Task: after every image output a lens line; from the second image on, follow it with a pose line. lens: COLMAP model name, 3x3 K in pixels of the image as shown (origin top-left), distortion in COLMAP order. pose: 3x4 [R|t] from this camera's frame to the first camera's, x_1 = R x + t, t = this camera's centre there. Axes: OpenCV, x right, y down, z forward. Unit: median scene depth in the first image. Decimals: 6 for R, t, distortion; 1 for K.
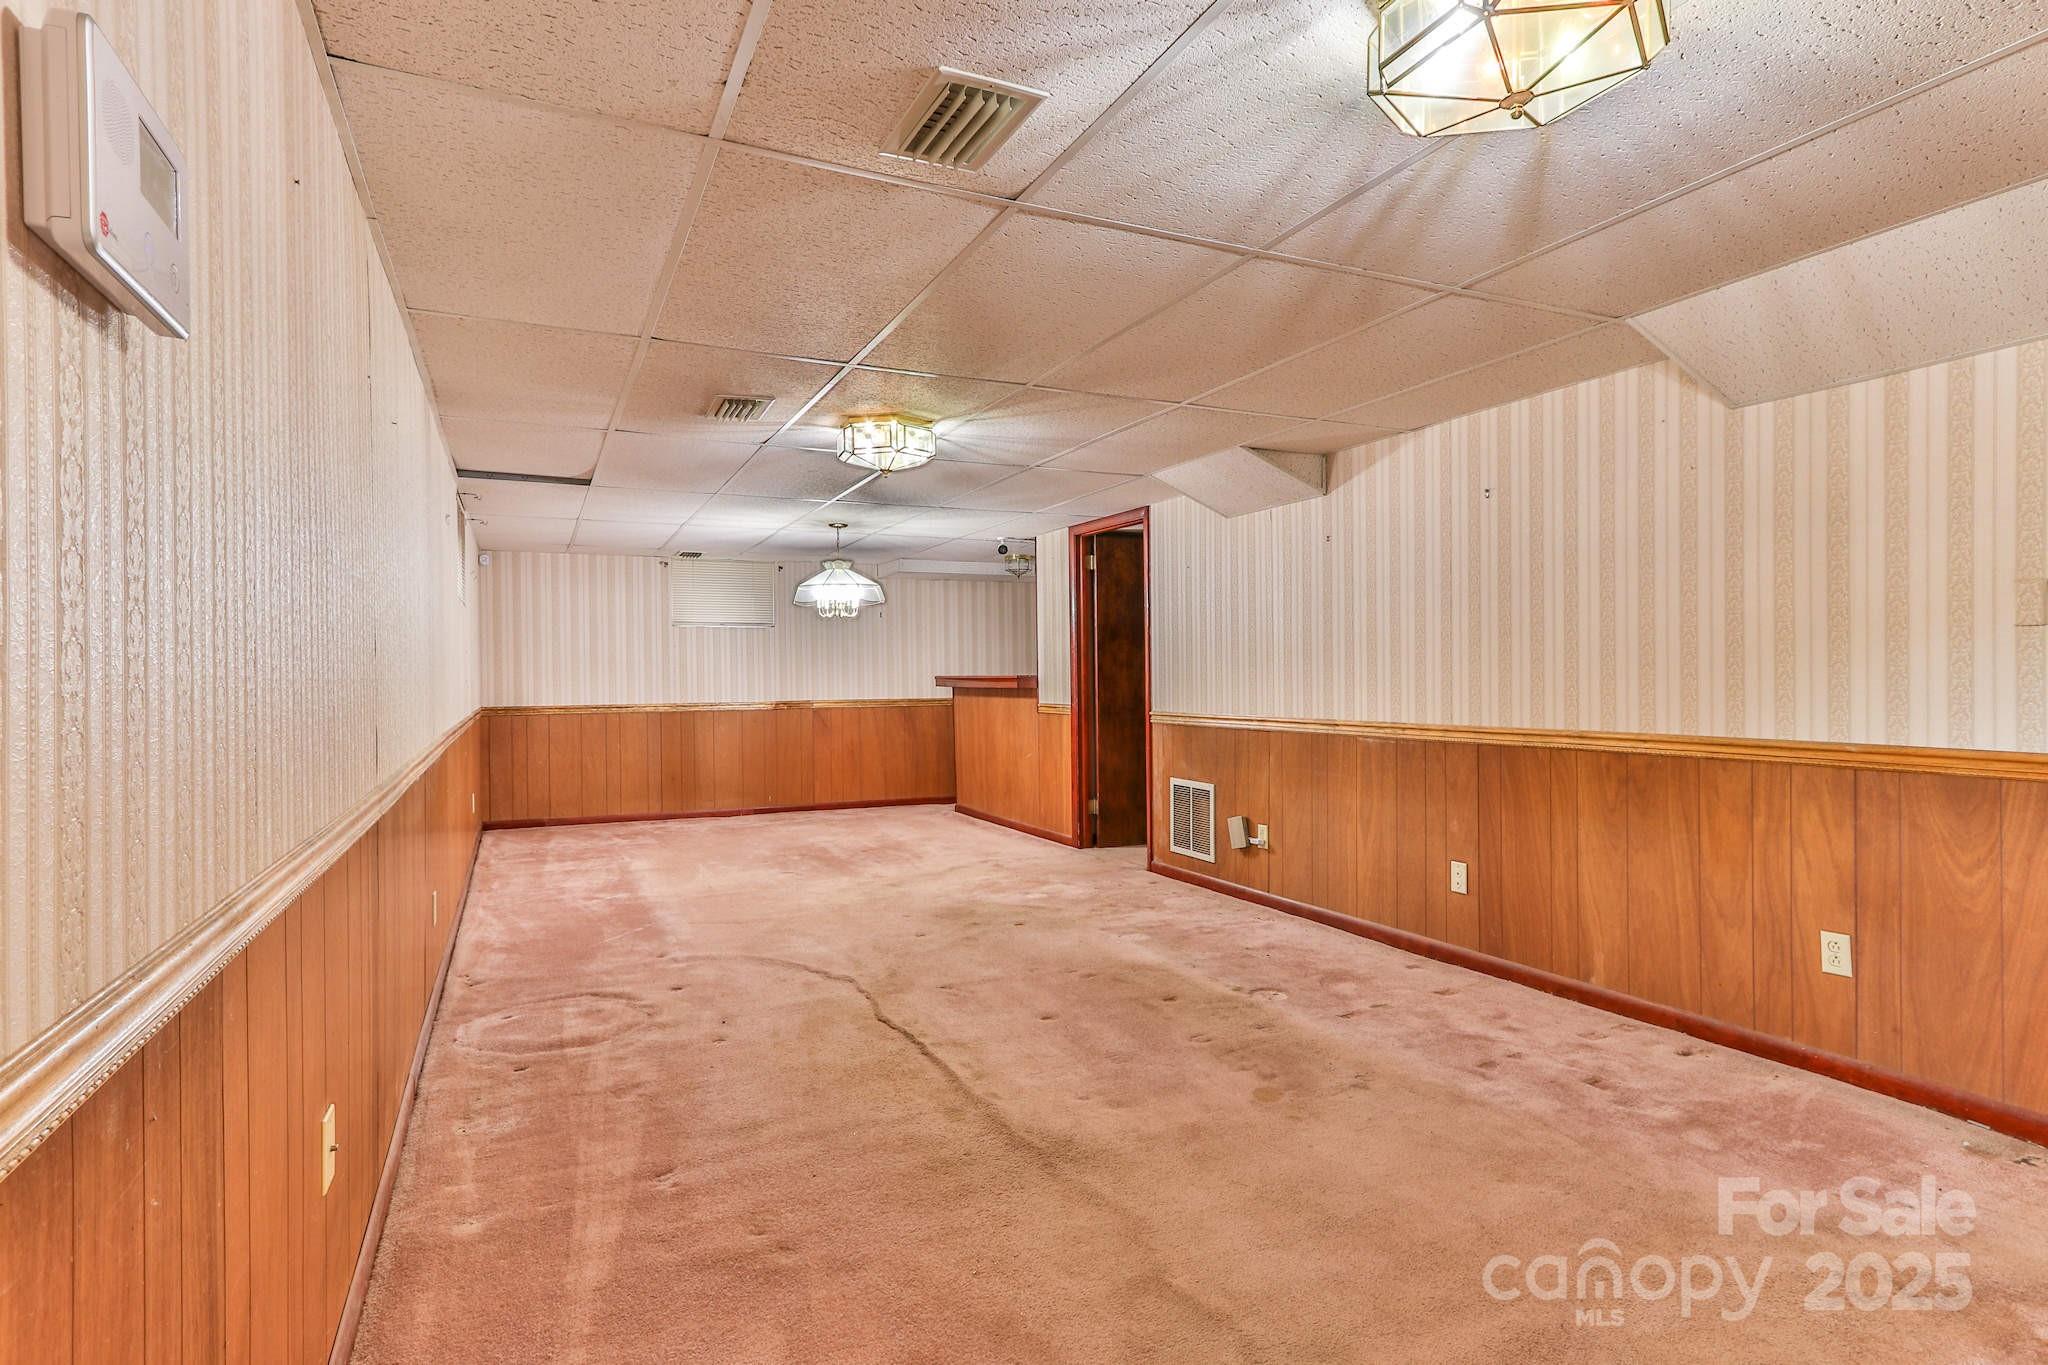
lens RADIAL K [[1050.6, 0, 1024.1], [0, 1050.6, 674.7], [0, 0, 1]] dist [-0.009011, 0.008540]
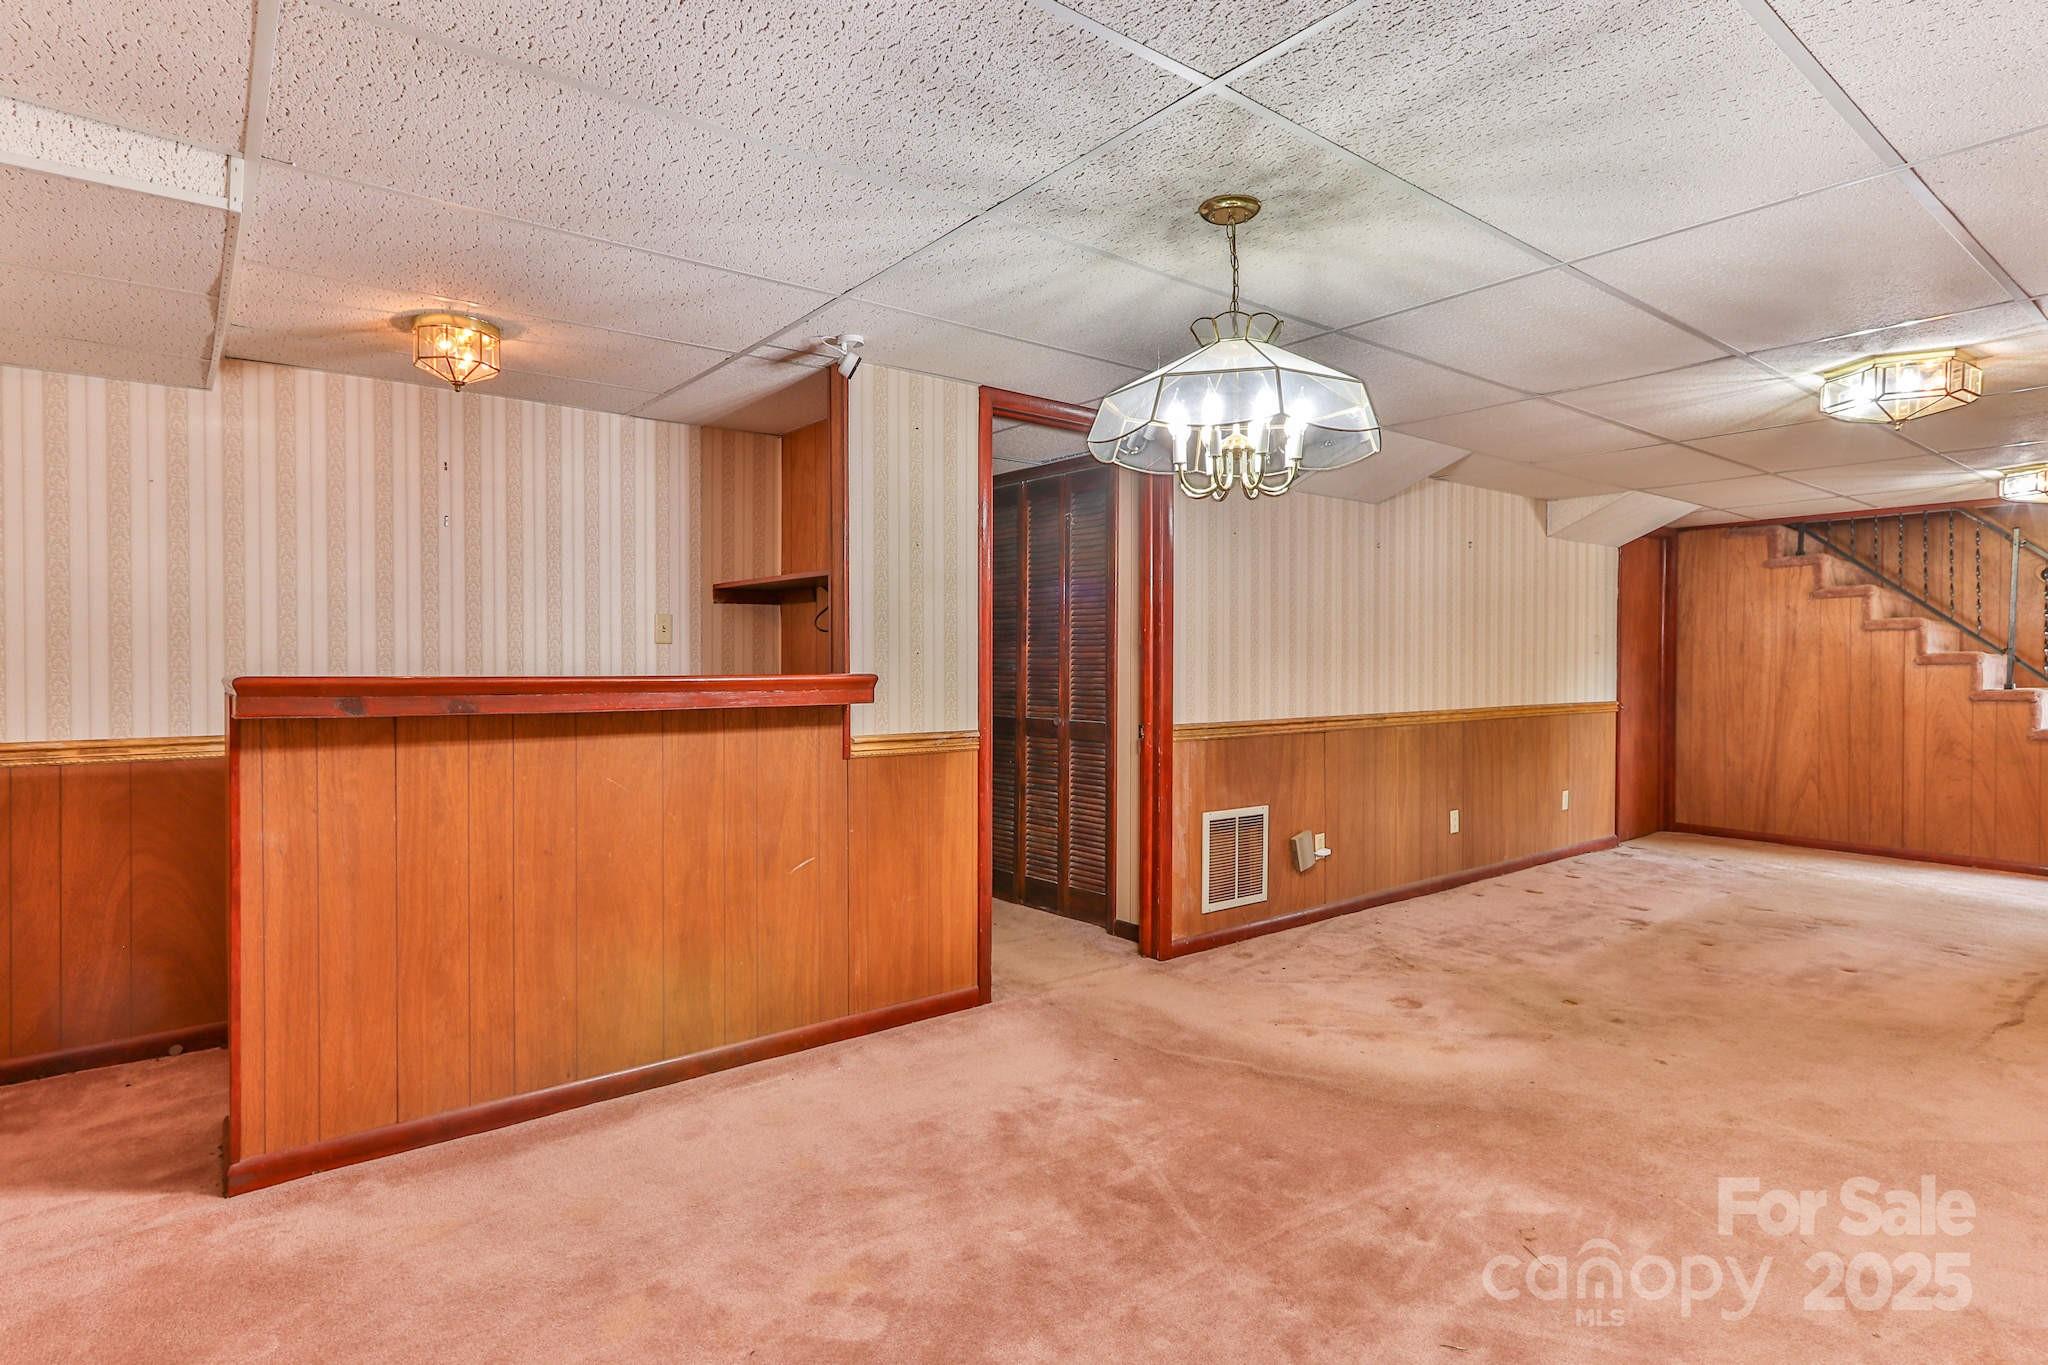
lens RADIAL K [[1050.6, 0, 1024.0], [0, 1050.6, 683.3], [0, 0, 1]] dist [-0.009011, 0.008540]
pose [[-0.216640, -0.000191, 0.976252, -0.567800], [0.010040, 0.999947, 0.002424, 0.005047], [-0.976200, 0.010327, -0.216626, 1.330258]]
